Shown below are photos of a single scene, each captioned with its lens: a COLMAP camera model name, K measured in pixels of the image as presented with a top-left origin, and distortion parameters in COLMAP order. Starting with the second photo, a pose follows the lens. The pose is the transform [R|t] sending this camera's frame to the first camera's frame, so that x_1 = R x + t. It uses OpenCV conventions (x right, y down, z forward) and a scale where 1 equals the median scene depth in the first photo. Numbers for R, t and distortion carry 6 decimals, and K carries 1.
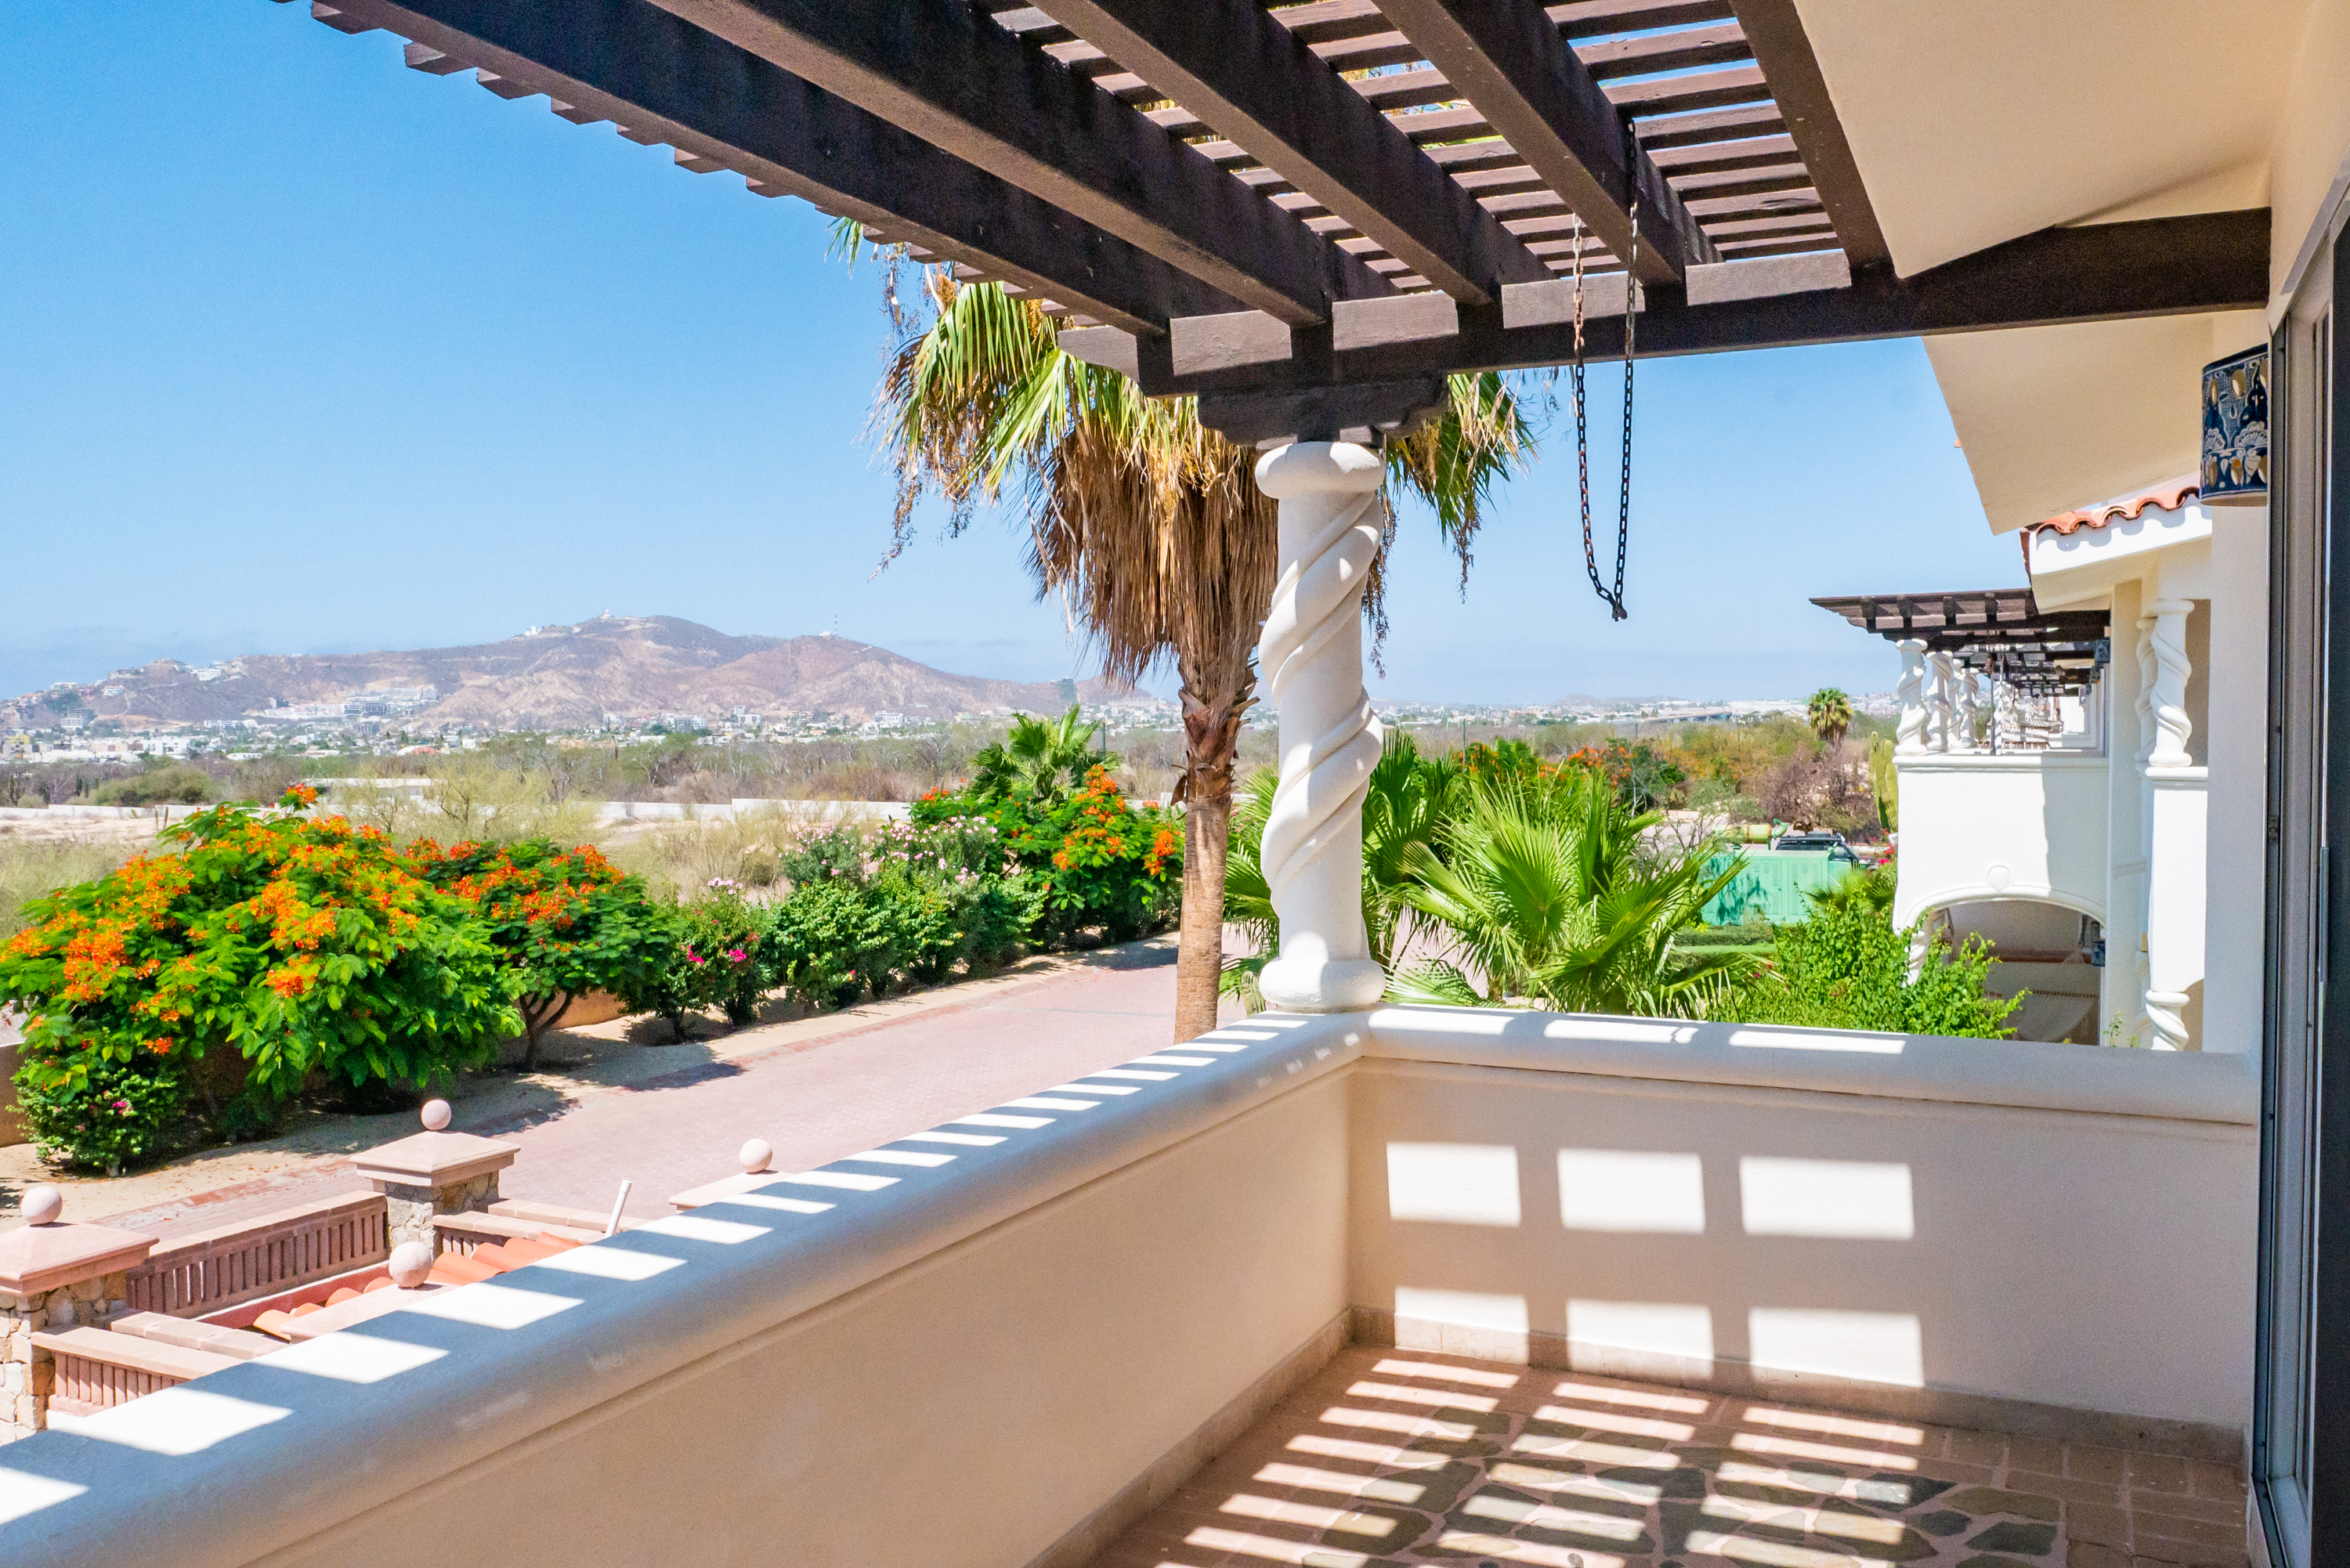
lens RADIAL K [[1954.8, 0, 1167.8], [0, 1954.8, 790.1], [0, 0, 1]] dist [-0.044724, 0.046286]
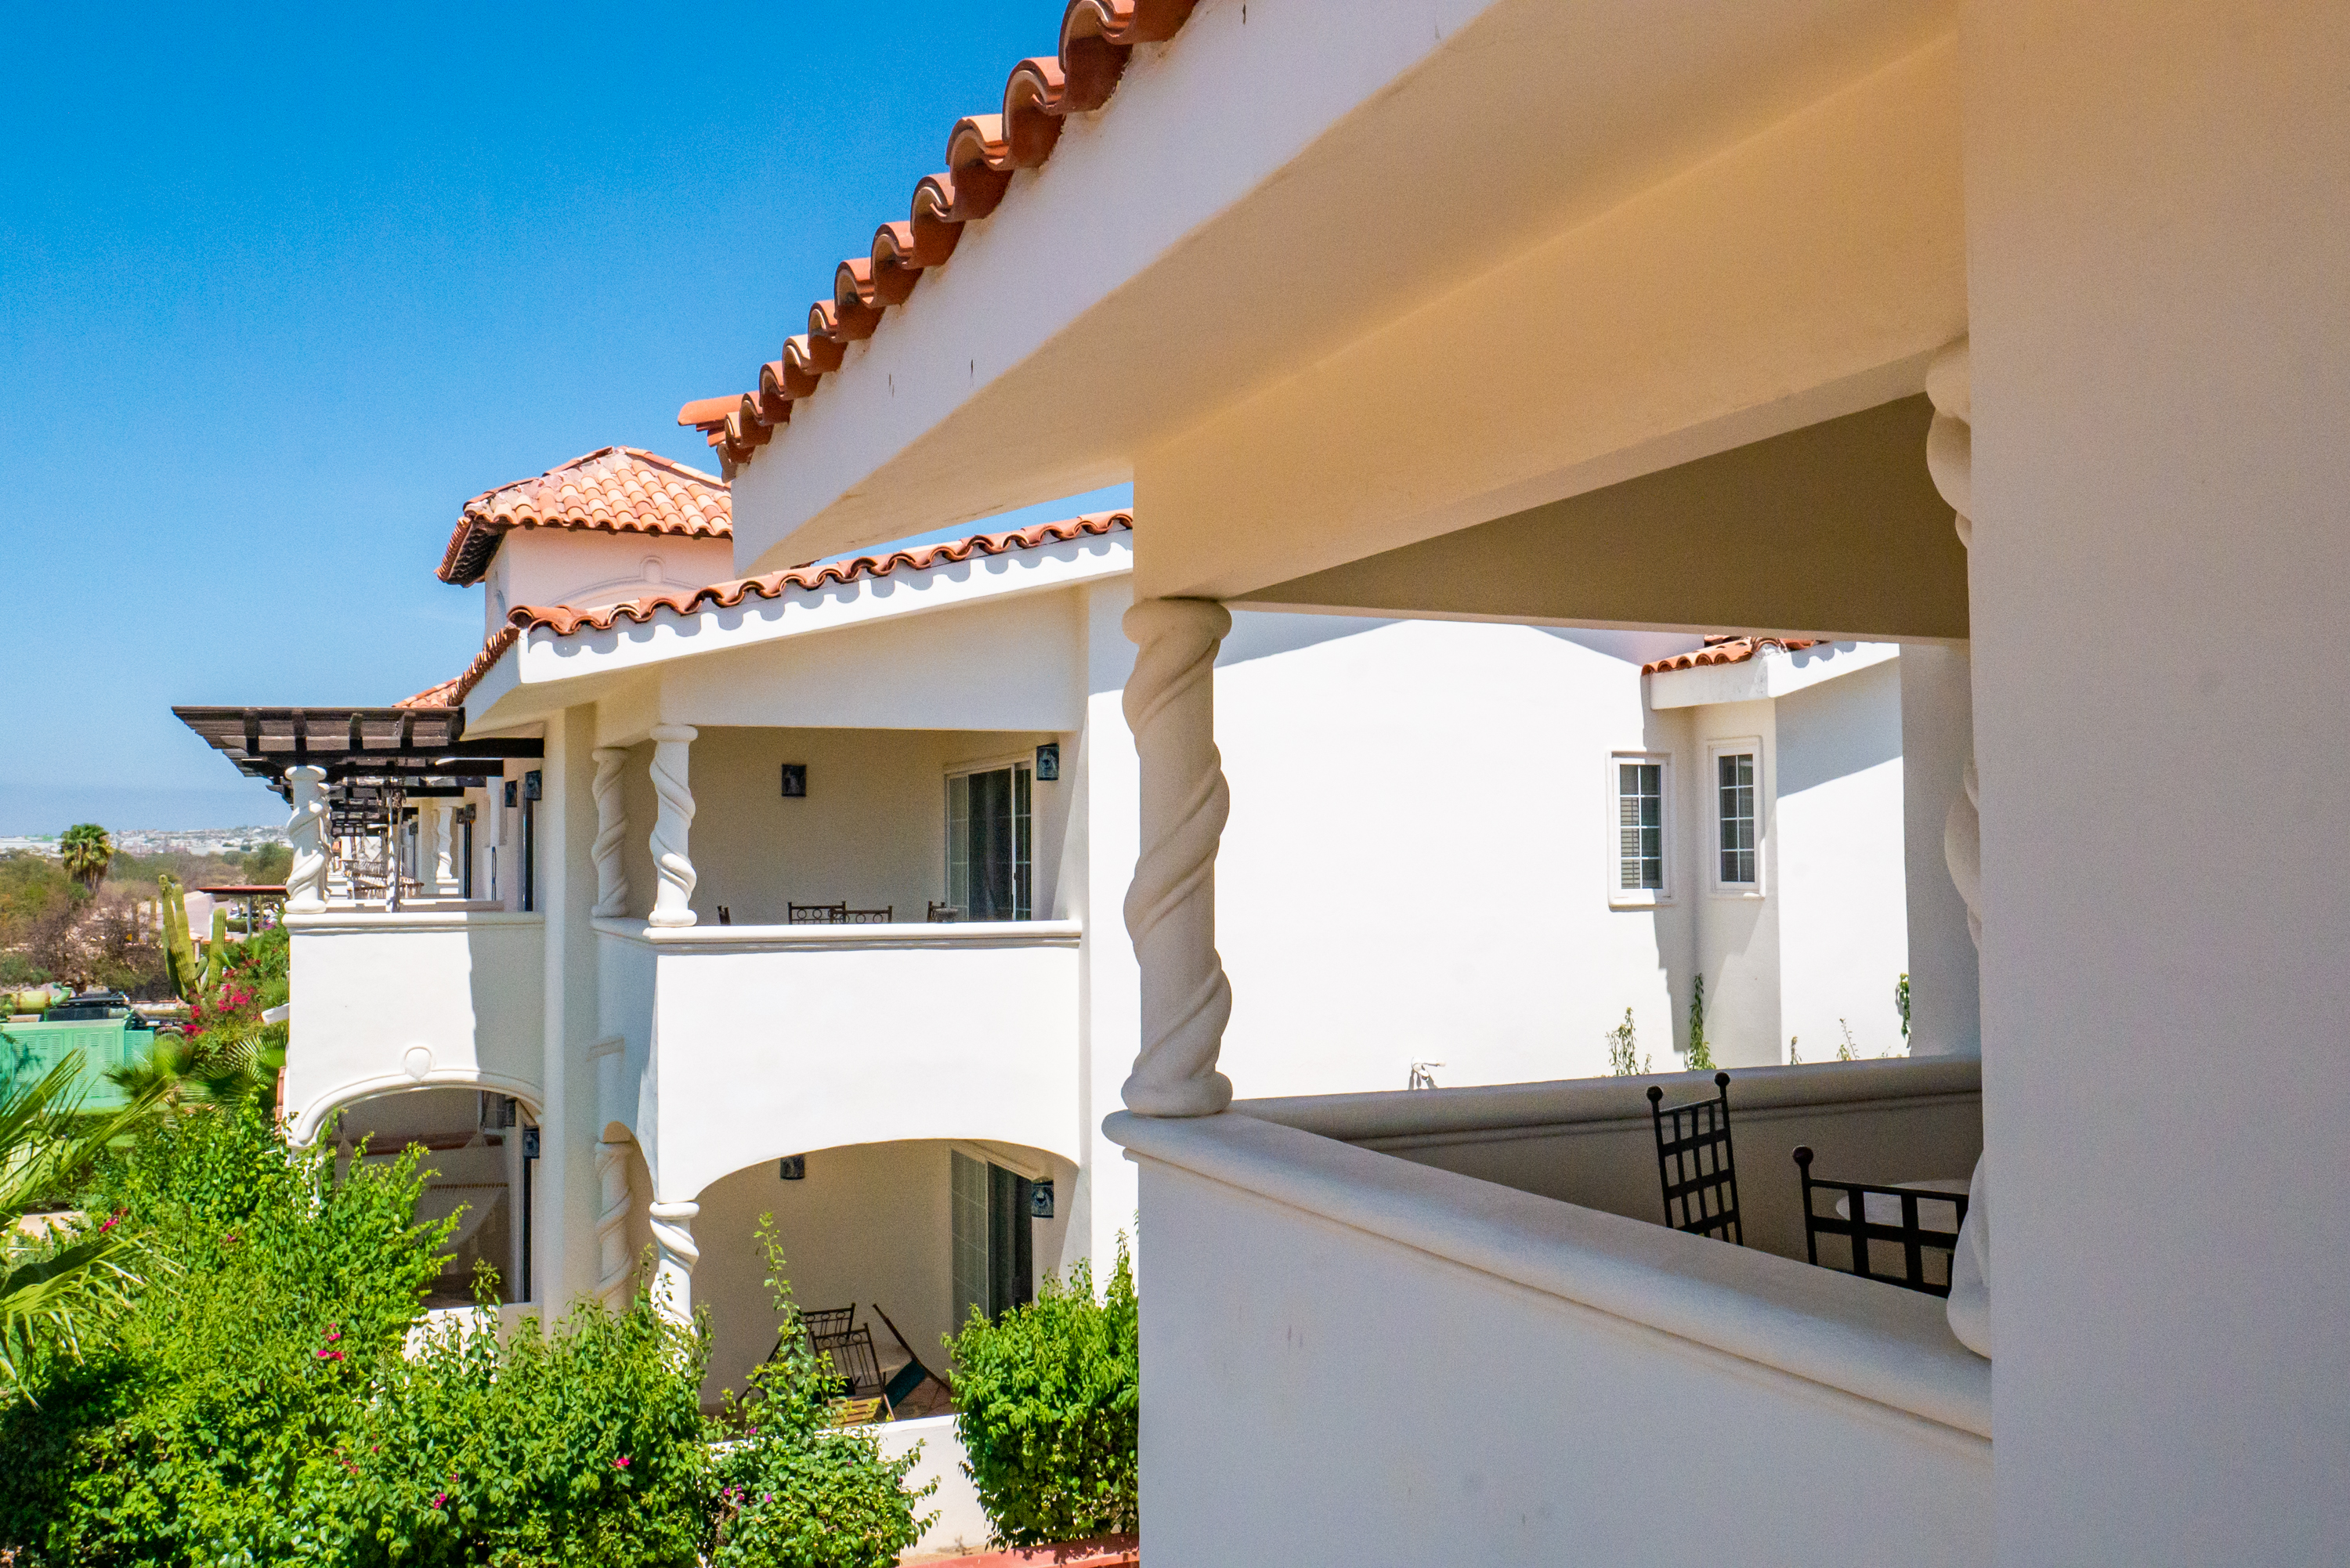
lens RADIAL K [[1951.7, 0, 1175.0], [0, 1951.7, 784.0], [0, 0, 1]] dist [-0.033863, 0.017805]
pose [[0.663965, 0.026337, 0.747300, 0.028533], [0.029230, 0.997702, -0.061132, -0.011762], [-0.747192, 0.062433, 0.661669, 0.216081]]
